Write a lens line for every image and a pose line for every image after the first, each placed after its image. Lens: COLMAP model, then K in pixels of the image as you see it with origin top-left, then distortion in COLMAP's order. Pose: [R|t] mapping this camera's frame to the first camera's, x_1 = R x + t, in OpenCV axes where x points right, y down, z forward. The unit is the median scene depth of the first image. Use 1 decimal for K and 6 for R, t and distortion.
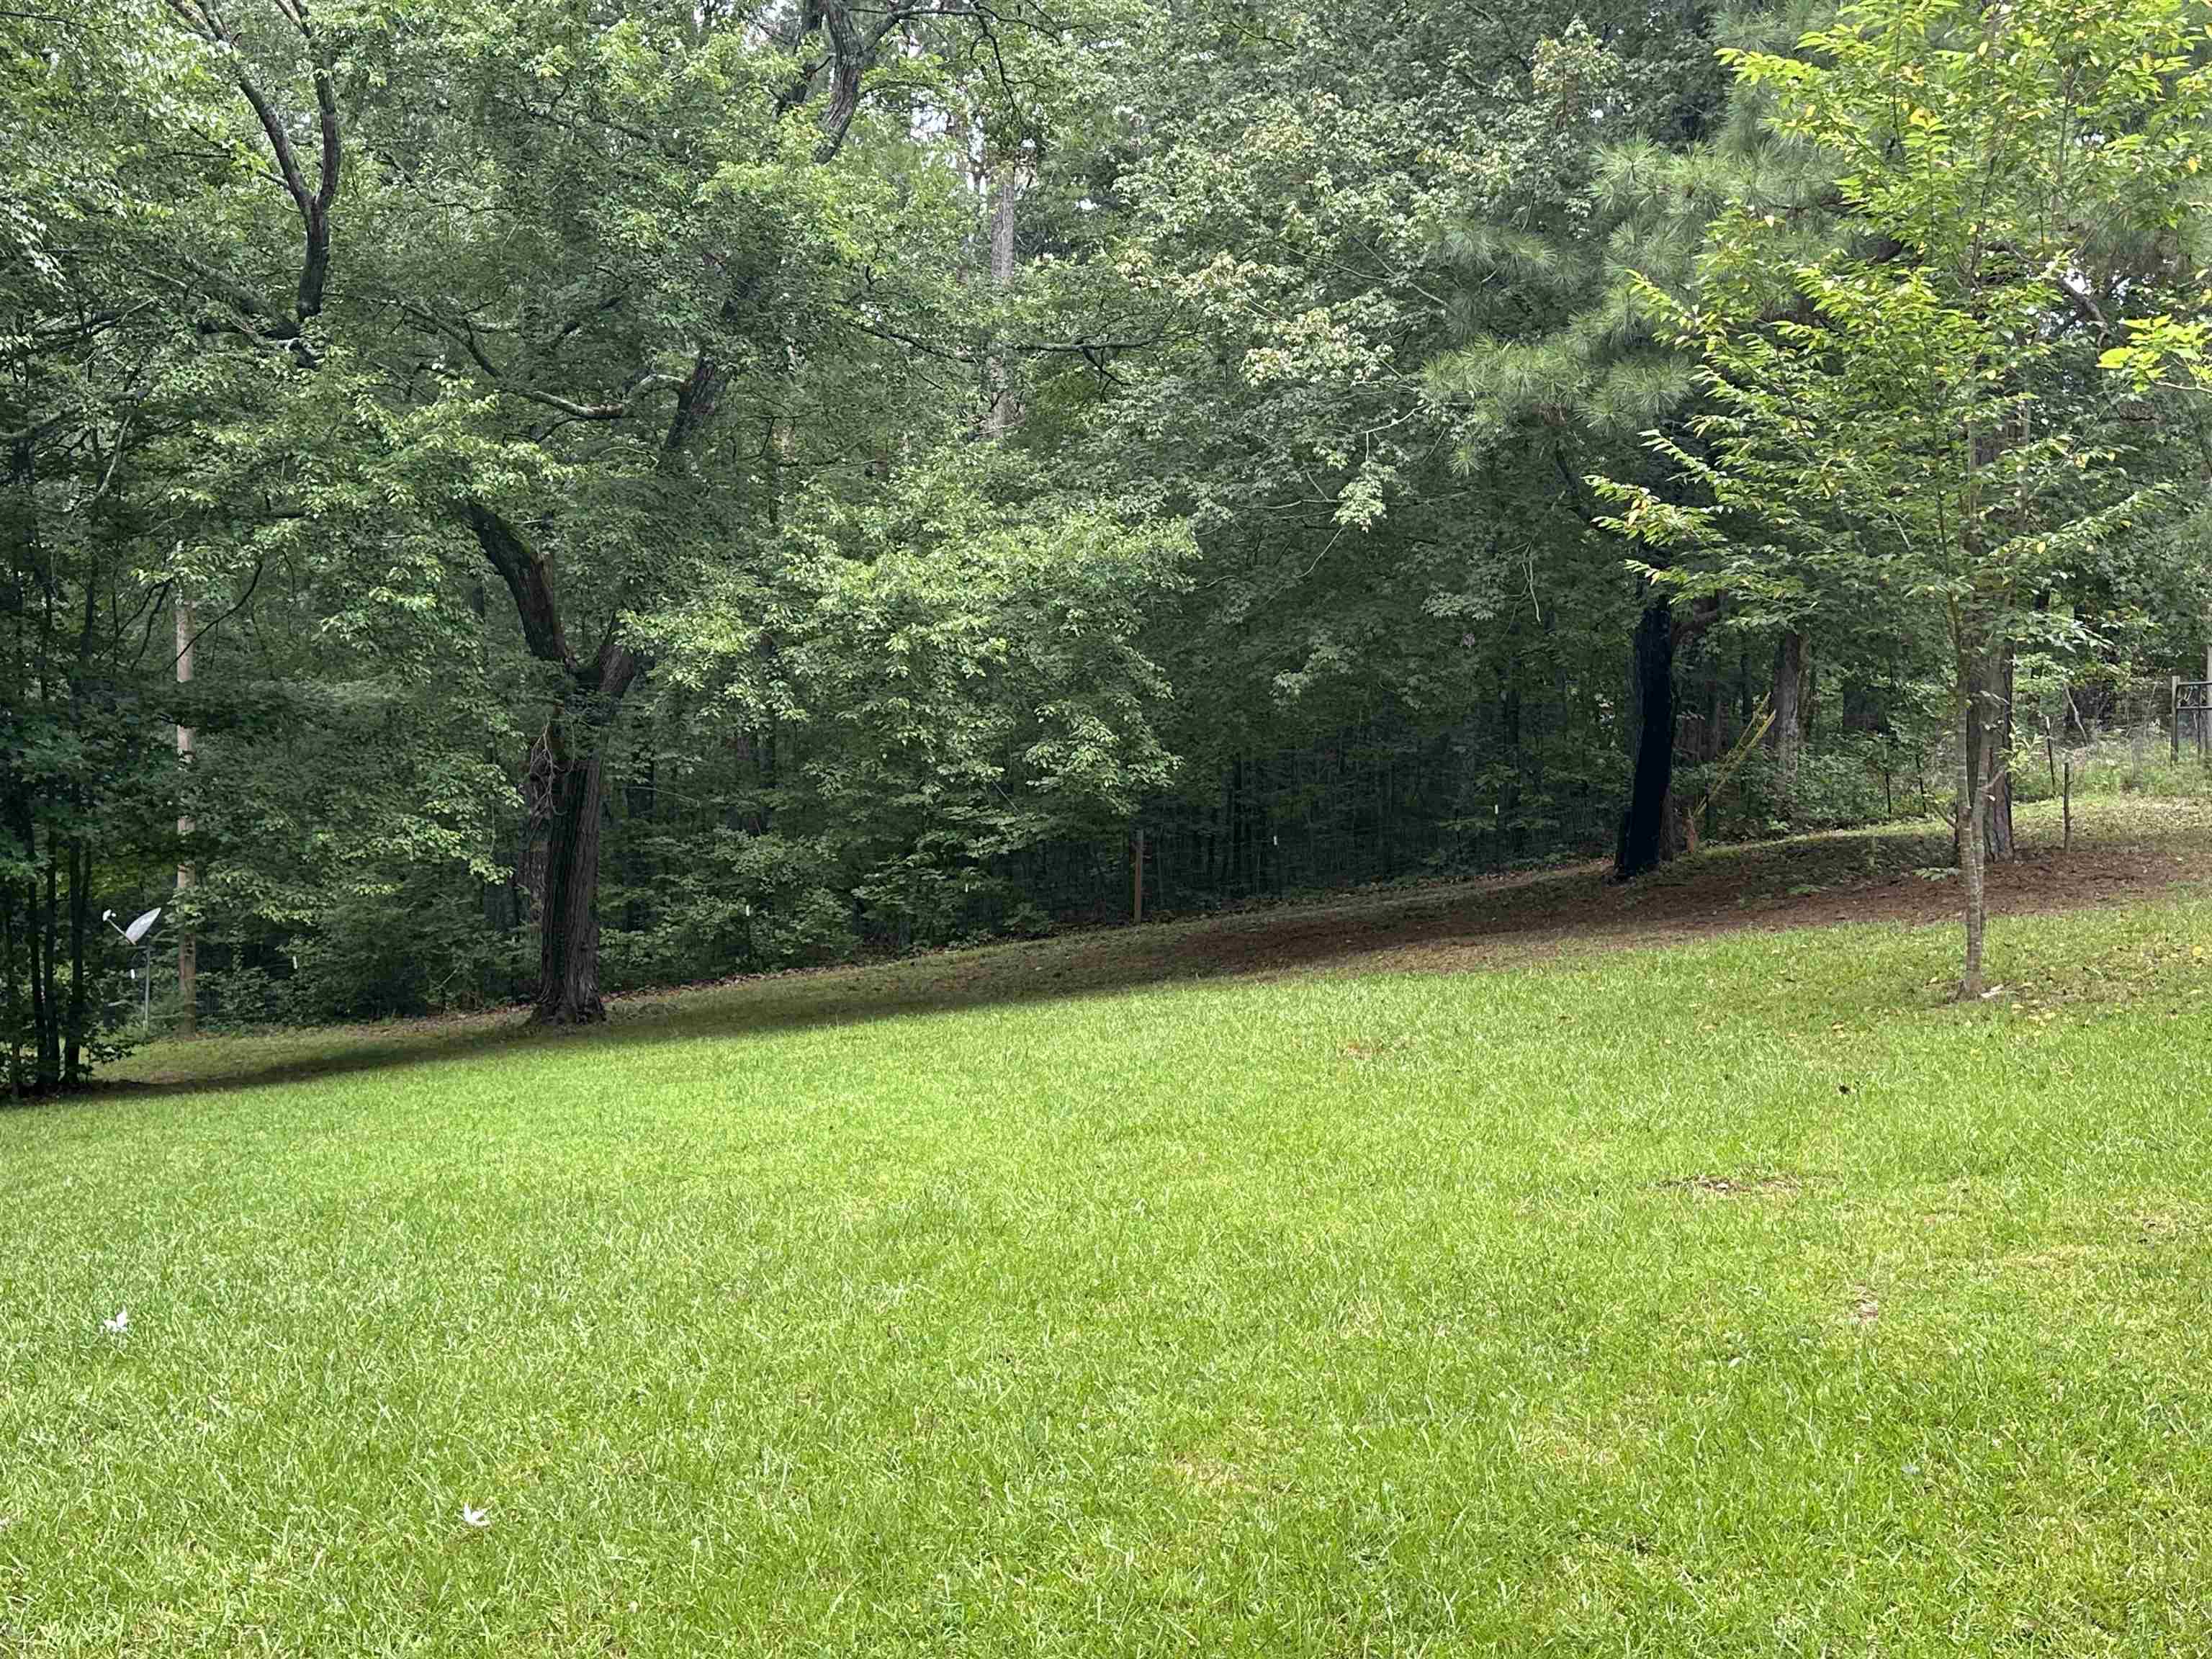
lens RADIAL K [[2313.6, 0, 1106.0], [0, 2313.6, 829.5], [0, 0, 1]] dist [0.002443, -0.008651]
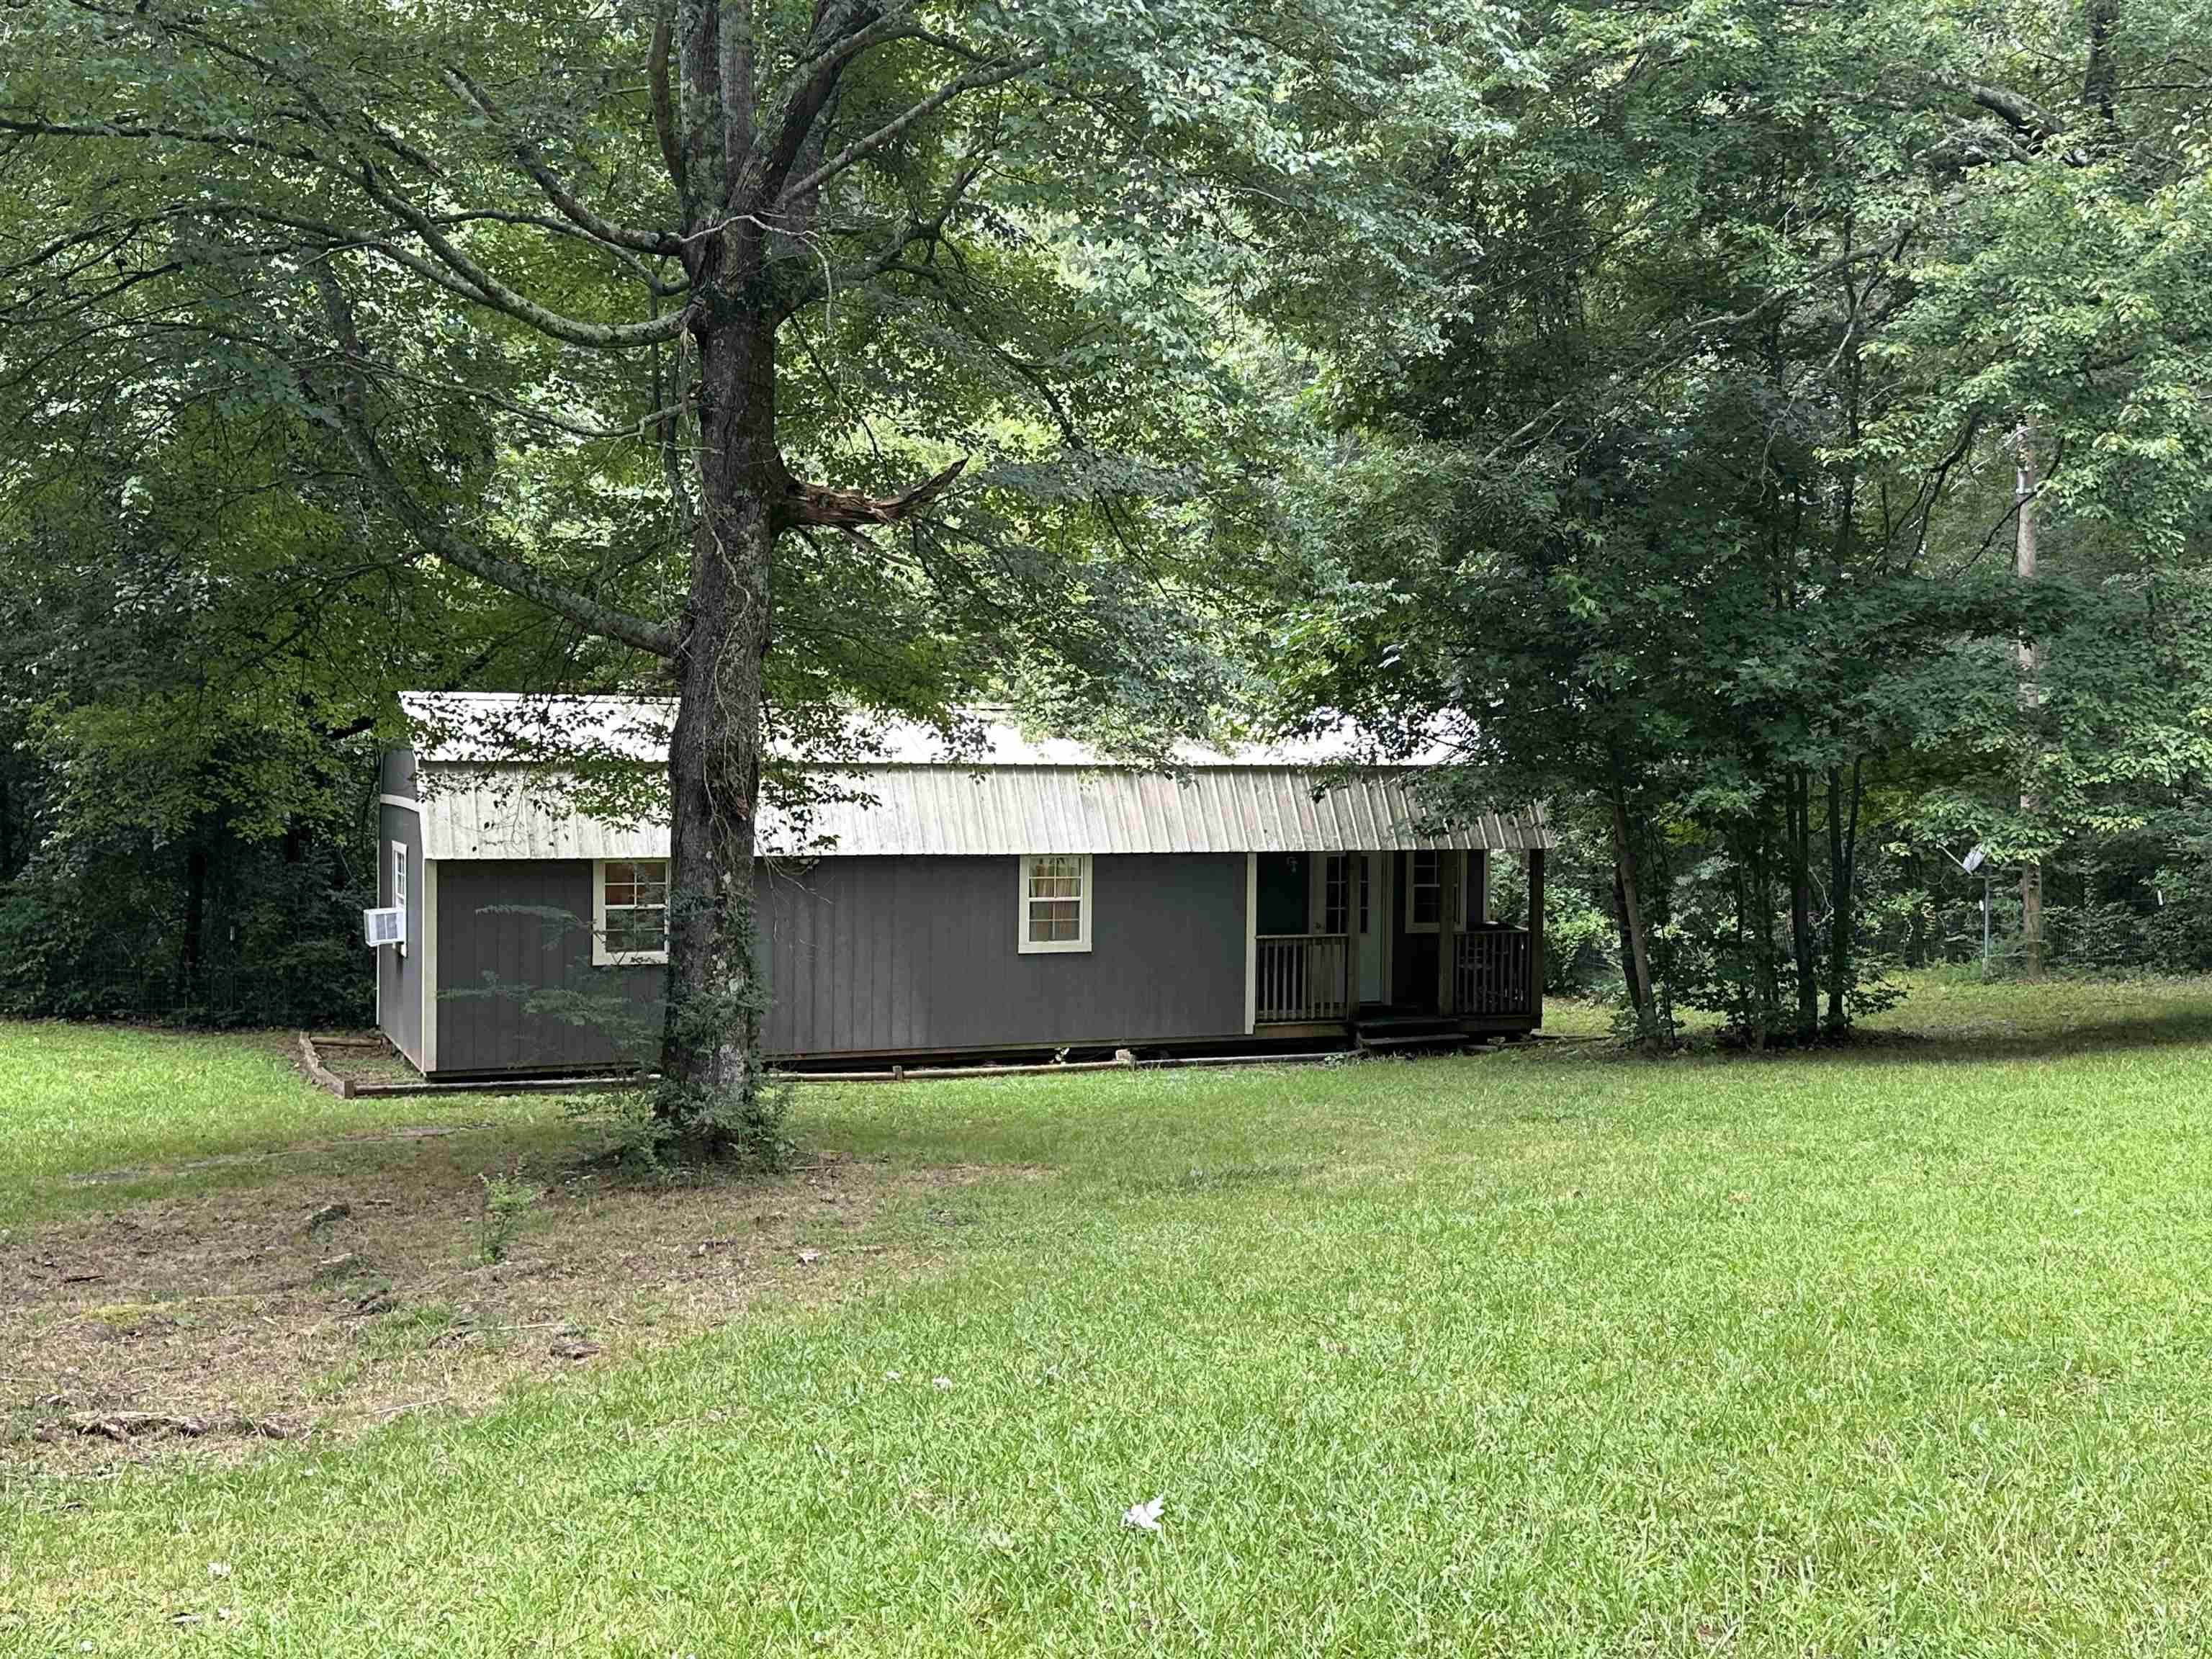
lens RADIAL K [[2313.6, 0, 1106.0], [0, 2313.6, 829.5], [0, 0, 1]] dist [0.002443, -0.008651]
pose [[0.684148, 0.003129, -0.729336, 0.019661], [0.024029, 0.999351, 0.026828, -0.001342], [0.728947, -0.035880, 0.683629, 0.214491]]
